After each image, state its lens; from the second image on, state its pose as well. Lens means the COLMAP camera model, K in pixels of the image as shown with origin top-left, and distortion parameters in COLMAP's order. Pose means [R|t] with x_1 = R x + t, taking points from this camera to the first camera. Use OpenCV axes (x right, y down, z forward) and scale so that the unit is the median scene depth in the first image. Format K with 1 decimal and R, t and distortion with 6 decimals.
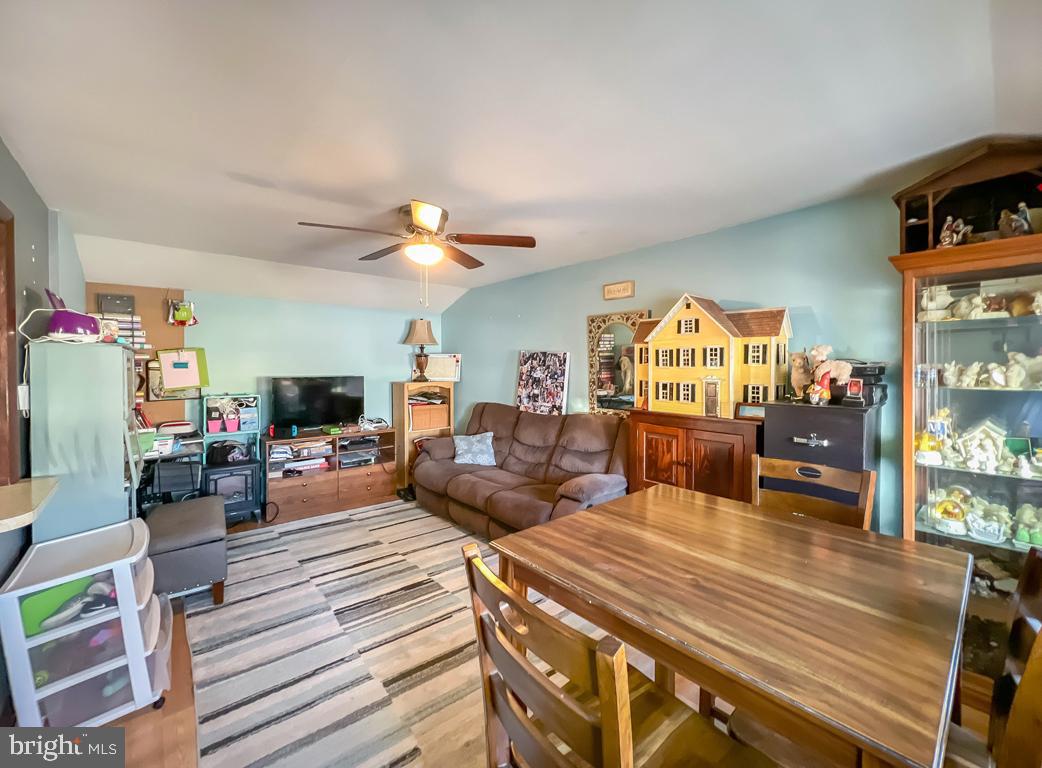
lens RADIAL K [[428.6, 0, 506.6], [0, 428.6, 367.4], [0, 0, 1]] dist [0.000134, -0.000121]
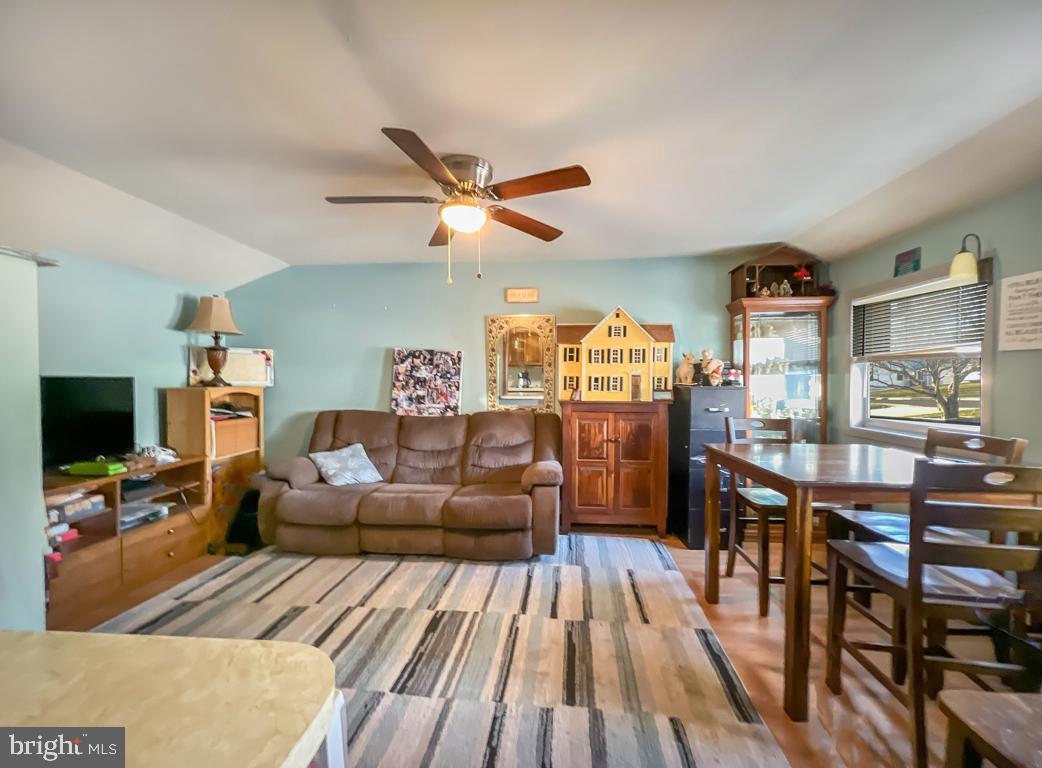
lens RADIAL K [[435.7, 0, 510.4], [0, 435.7, 385.2], [0, 0, 1]] dist [-0.001442, 0.000003]
pose [[0.693680, -0.008382, 0.720235, -0.531580], [0.003127, 0.999958, 0.008627, 0.037215], [-0.720277, -0.003732, 0.693677, 0.244178]]
